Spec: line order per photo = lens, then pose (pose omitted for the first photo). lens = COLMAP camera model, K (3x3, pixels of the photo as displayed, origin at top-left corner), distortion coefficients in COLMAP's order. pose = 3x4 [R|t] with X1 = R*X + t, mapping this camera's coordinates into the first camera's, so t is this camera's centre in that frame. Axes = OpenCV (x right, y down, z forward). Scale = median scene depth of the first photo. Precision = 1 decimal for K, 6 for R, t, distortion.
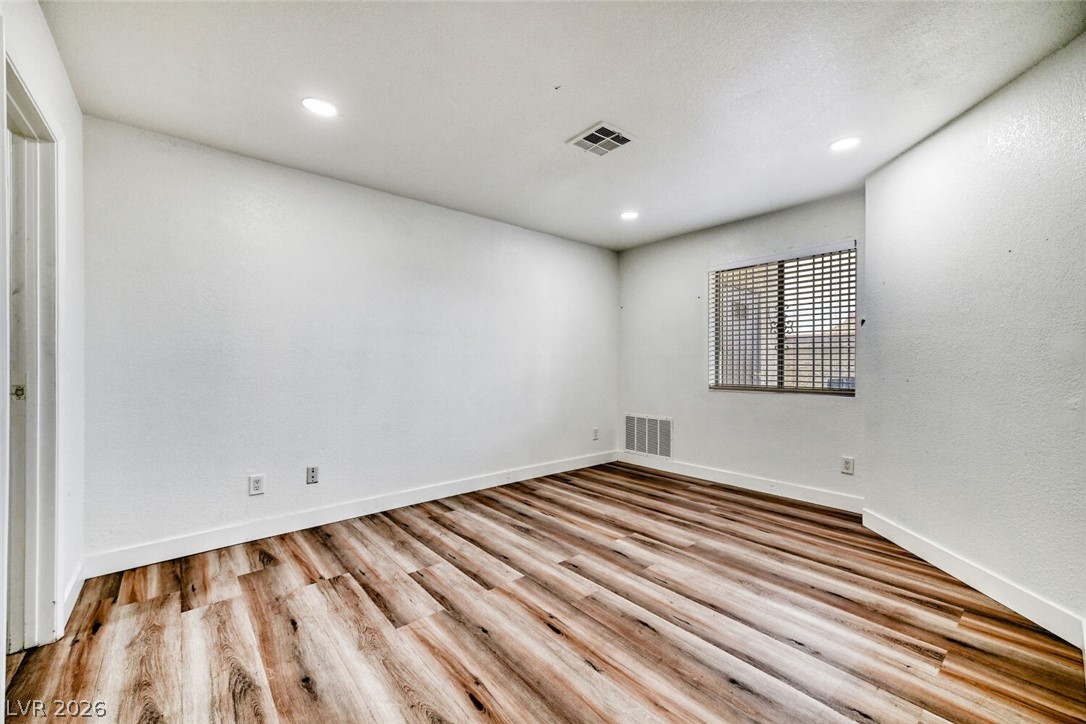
lens RADIAL K [[432.6, 0, 544.2], [0, 432.6, 362.8], [0, 0, 1]] dist [0.008492, -0.000004]
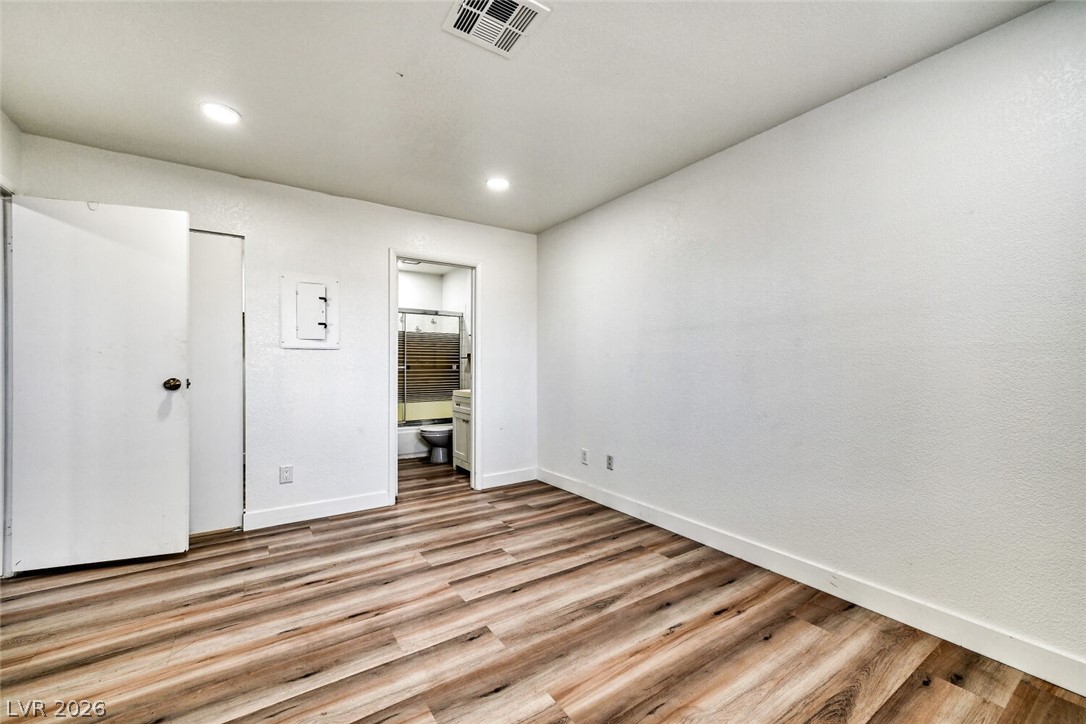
lens RADIAL K [[444.6, 0, 556.5], [0, 444.6, 360.1], [0, 0, 1]] dist [0.009062, -0.000077]
pose [[-0.093132, -0.010434, -0.995599, 0.725154], [0.003232, 0.999937, -0.010782, 0.001406], [0.995649, -0.004222, -0.093092, 1.072144]]
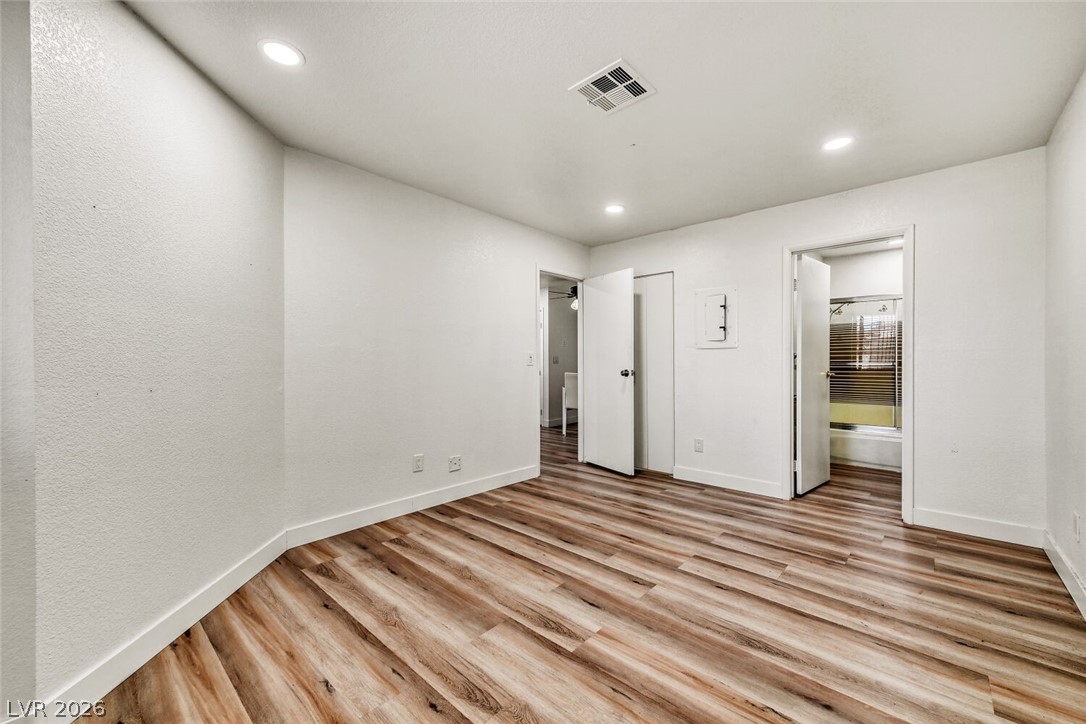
lens RADIAL K [[432.6, 0, 544.2], [0, 432.6, 362.8], [0, 0, 1]] dist [0.008492, -0.000004]
pose [[-0.991024, 0.001866, -0.133667, 0.341846], [0.001816, 0.999998, 0.000493, 0.001428], [0.133668, 0.000245, -0.991026, 1.664351]]
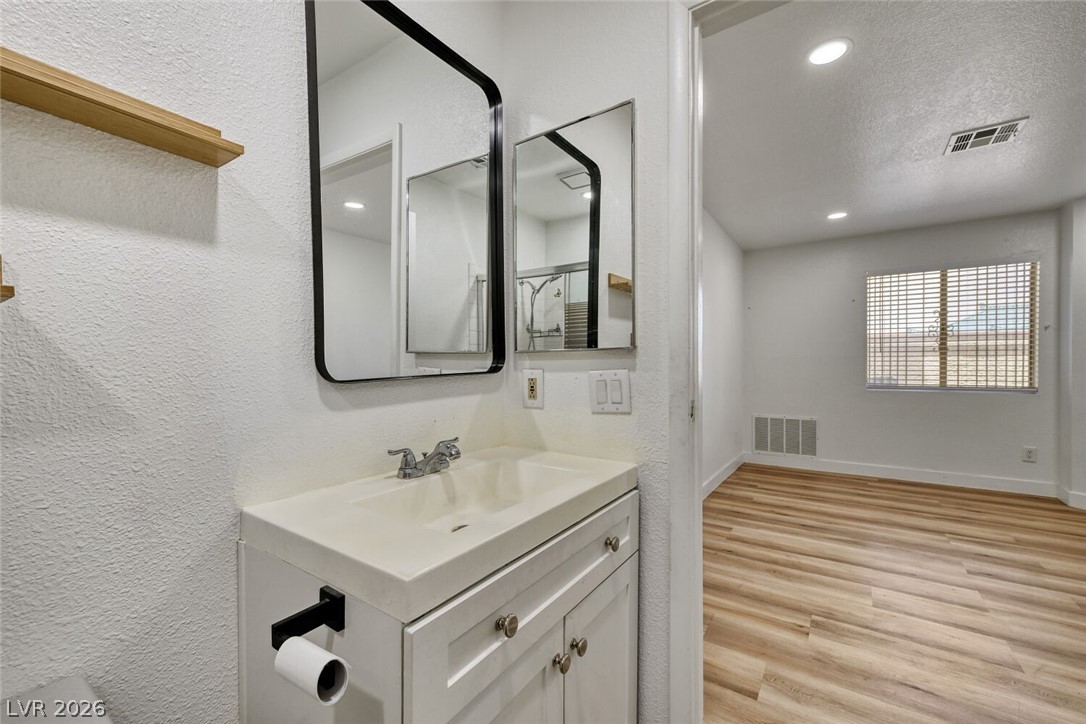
lens RADIAL K [[438.2, 0, 537.5], [0, 438.2, 364.1], [0, 0, 1]] dist [0.010290, 0.000006]
pose [[0.966907, -0.006344, 0.255051, -1.021509], [0.006053, 0.999980, 0.001927, -0.009866], [-0.255058, -0.000320, 0.966926, 0.260762]]
